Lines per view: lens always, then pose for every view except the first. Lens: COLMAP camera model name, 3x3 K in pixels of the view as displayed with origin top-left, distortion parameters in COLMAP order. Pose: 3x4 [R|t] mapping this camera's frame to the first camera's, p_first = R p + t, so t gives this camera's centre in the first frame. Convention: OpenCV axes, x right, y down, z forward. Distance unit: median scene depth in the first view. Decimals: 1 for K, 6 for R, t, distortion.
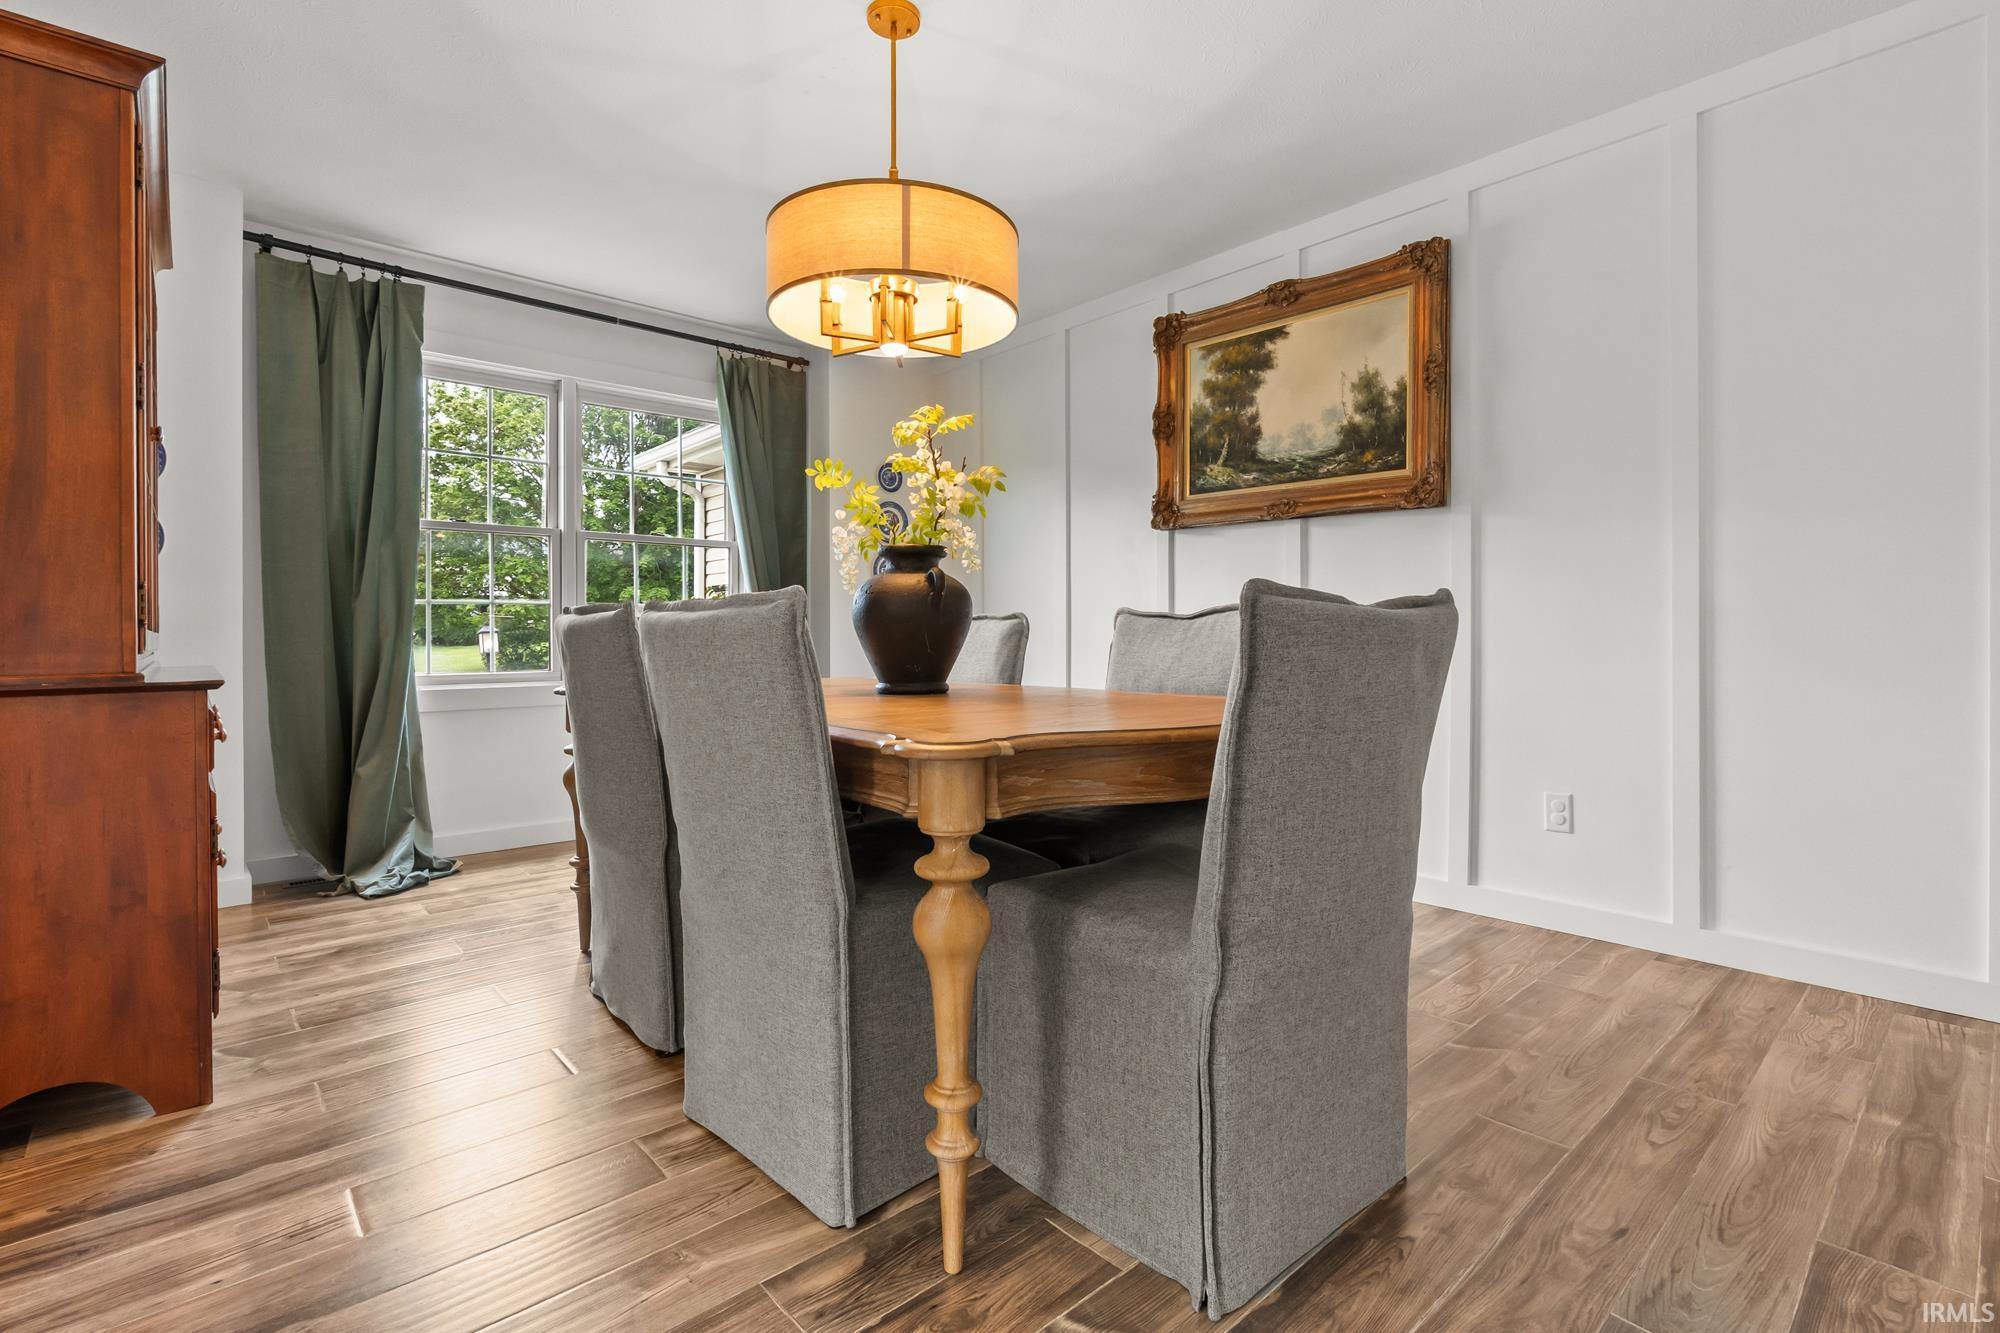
lens RADIAL K [[938.5, 0, 995.8], [0, 938.5, 656.0], [0, 0, 1]] dist [-0.000333, 0.000283]
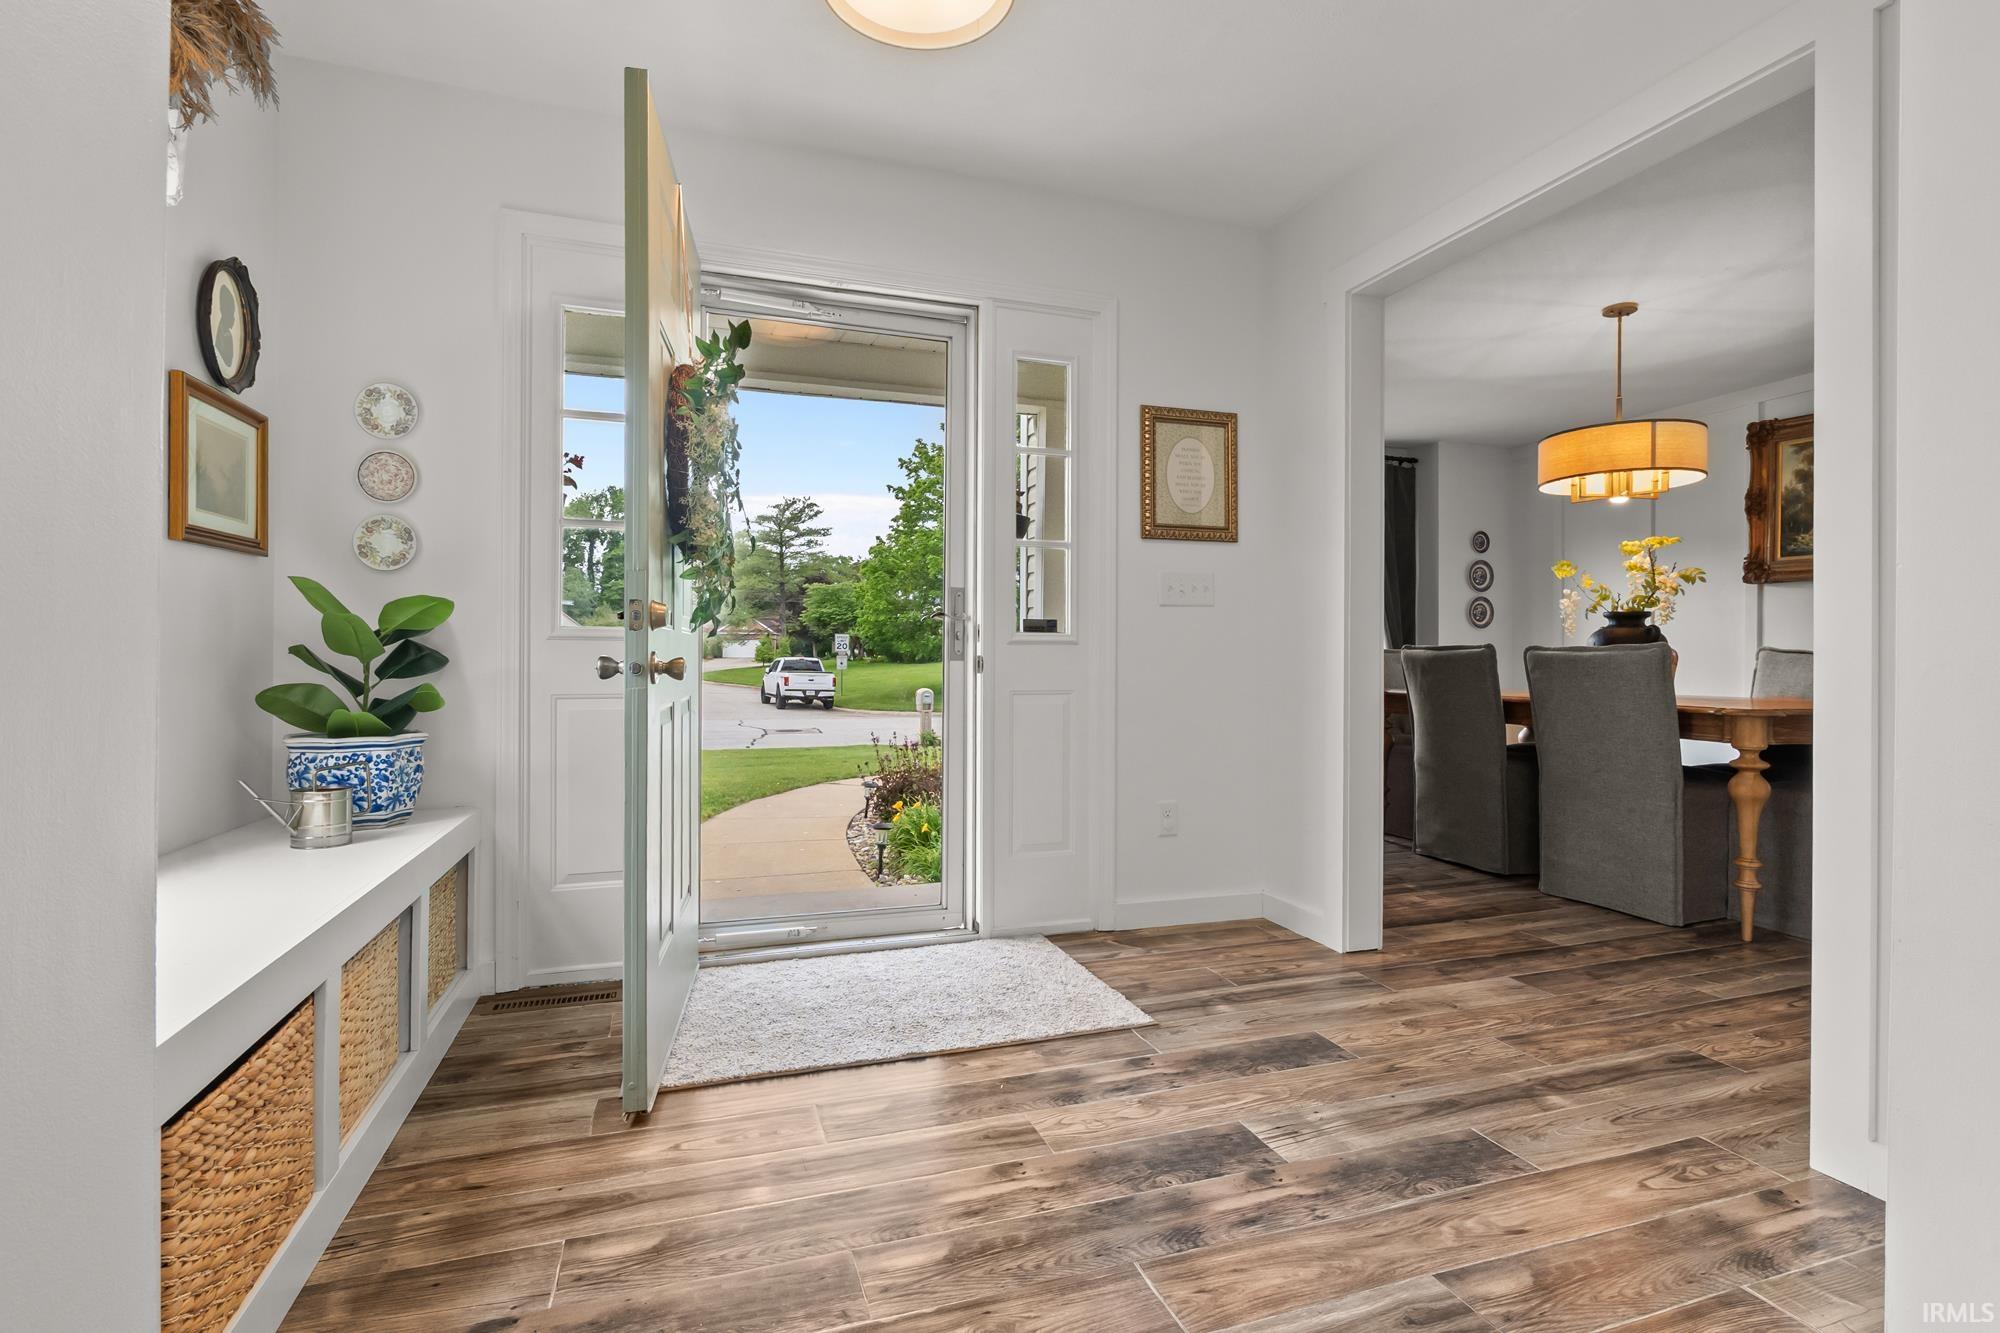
lens RADIAL K [[922.8, 0, 1000.0], [0, 922.8, 666.5], [0, 0, 1]] dist [-0.013416, 0.000832]
pose [[0.917415, 0.014680, -0.397661, -0.469006], [-0.019736, 0.999768, -0.008623, 0.022343], [0.397442, 0.015759, 0.917492, -0.993237]]
